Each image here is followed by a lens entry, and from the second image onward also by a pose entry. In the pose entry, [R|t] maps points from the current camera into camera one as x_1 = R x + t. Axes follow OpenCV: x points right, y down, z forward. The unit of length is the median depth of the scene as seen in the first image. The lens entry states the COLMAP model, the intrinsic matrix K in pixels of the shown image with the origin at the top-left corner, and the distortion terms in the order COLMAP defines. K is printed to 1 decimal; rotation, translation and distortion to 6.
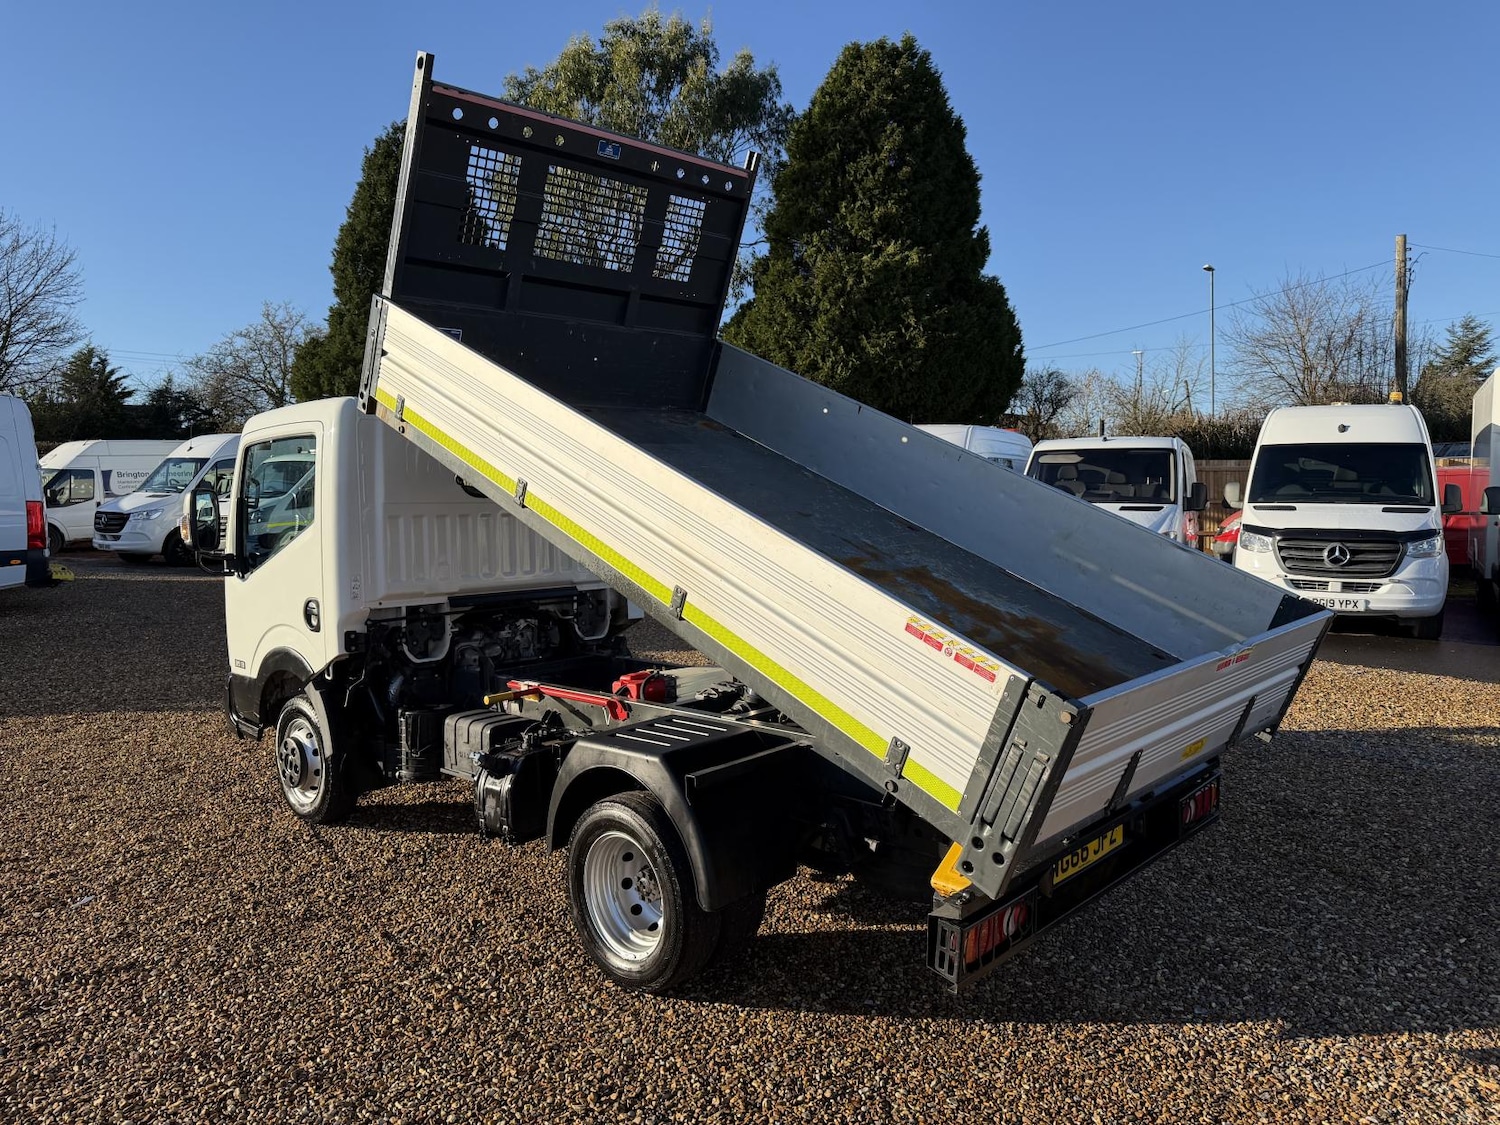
lens RADIAL K [[1047.2, 0, 750.0], [0, 1047.2, 562.5], [0, 0, 1]] dist [0.021426, -0.030362]
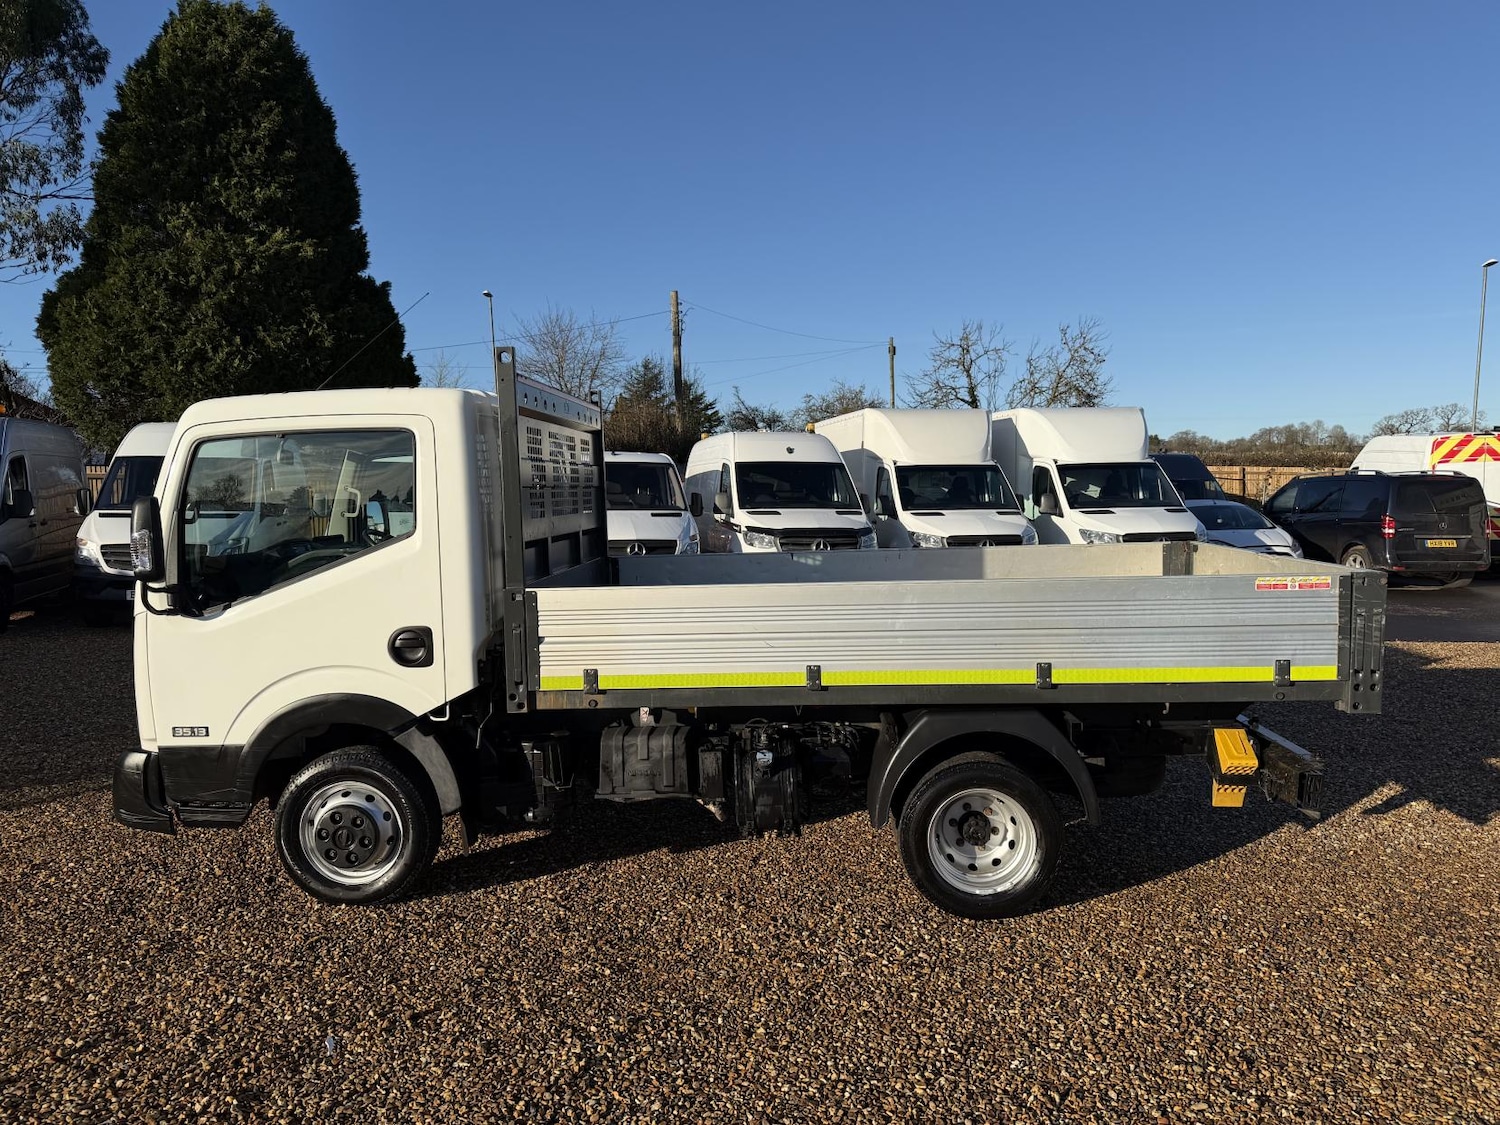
lens RADIAL K [[1030.6, 0, 753.7], [0, 1030.6, 568.6], [0, 0, 1]] dist [0.003575, -0.019659]
pose [[0.742761, -0.044895, 0.668050, -0.712879], [0.044978, 0.998841, 0.017117, -0.011779], [-0.668044, 0.017334, 0.743920, 0.204882]]
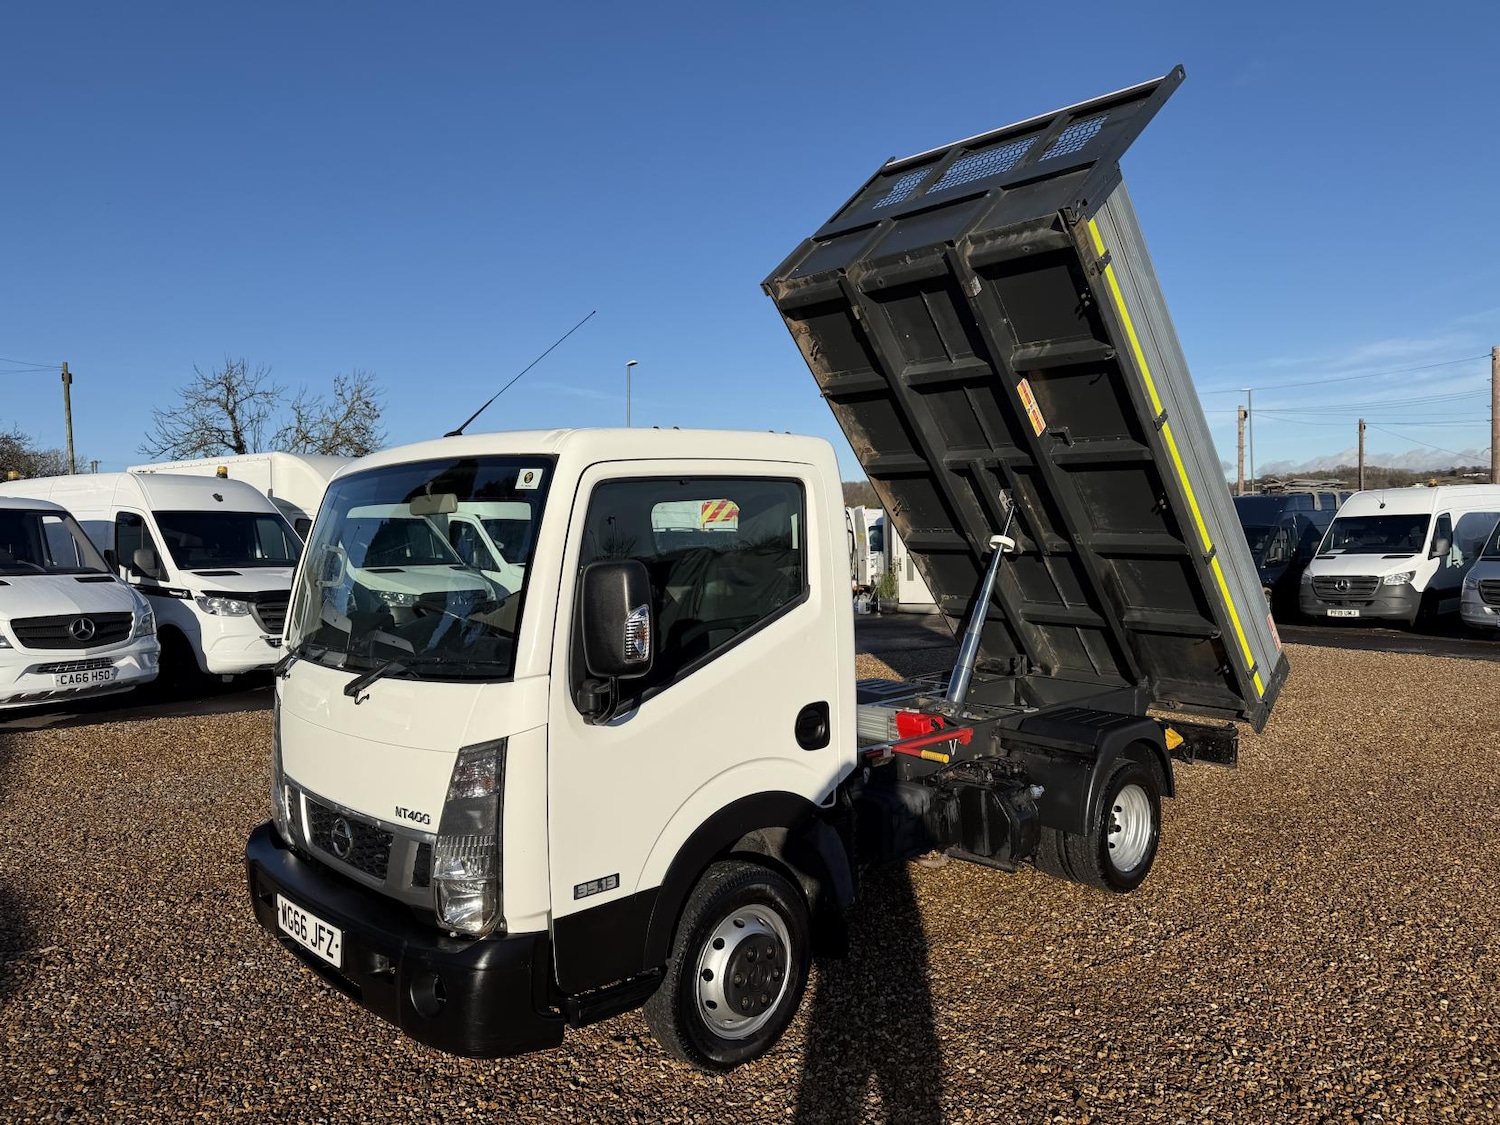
lens RADIAL K [[1057.6, 0, 744.0], [0, 1057.6, 522.4], [0, 0, 1]] dist [-0.000642, 0.000639]
pose [[0.039959, 0.025774, 0.998869, -1.087300], [0.077043, 0.996612, -0.028797, -0.068601], [-0.996227, 0.078106, 0.037838, 0.954805]]
